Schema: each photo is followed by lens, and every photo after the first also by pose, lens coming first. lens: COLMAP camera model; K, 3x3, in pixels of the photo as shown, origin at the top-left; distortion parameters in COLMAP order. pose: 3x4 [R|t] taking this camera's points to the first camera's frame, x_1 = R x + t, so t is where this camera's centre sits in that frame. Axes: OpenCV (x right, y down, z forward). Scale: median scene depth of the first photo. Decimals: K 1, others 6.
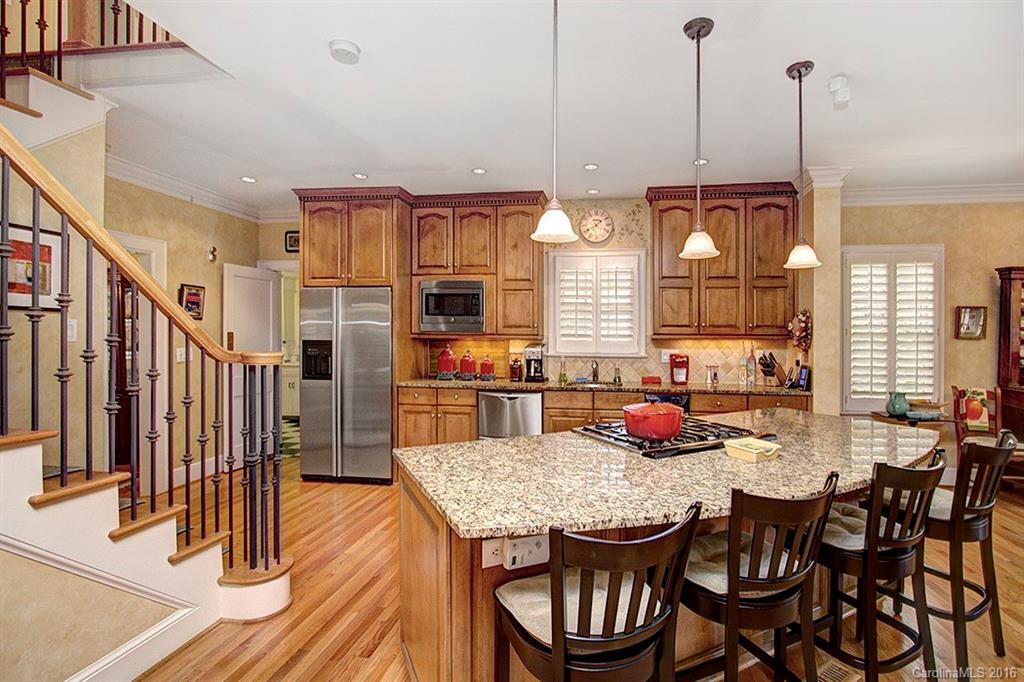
lens RADIAL K [[498.0, 0, 512.0], [0, 498.0, 341.0], [0, 0, 1]] dist [-0.002915, 0.000370]
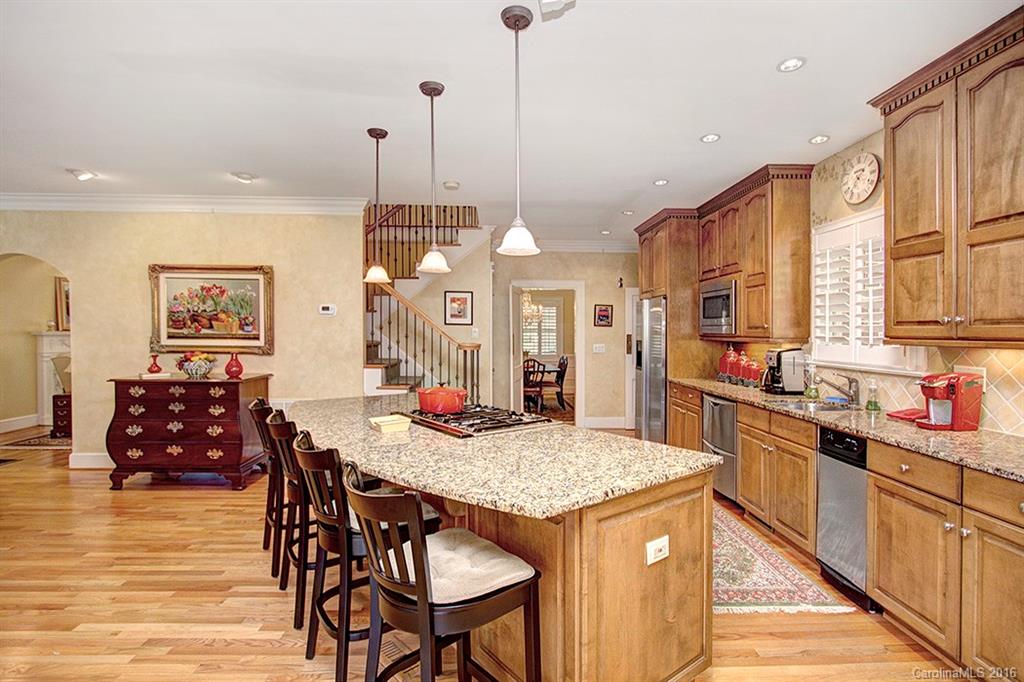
lens RADIAL K [[498.0, 0, 512.0], [0, 498.0, 341.0], [0, 0, 1]] dist [-0.002915, 0.000370]
pose [[0.127210, 0.011574, -0.991808, 0.878134], [-0.033849, 0.999400, 0.007321, 0.002236], [0.991298, 0.032641, 0.127525, 0.501944]]
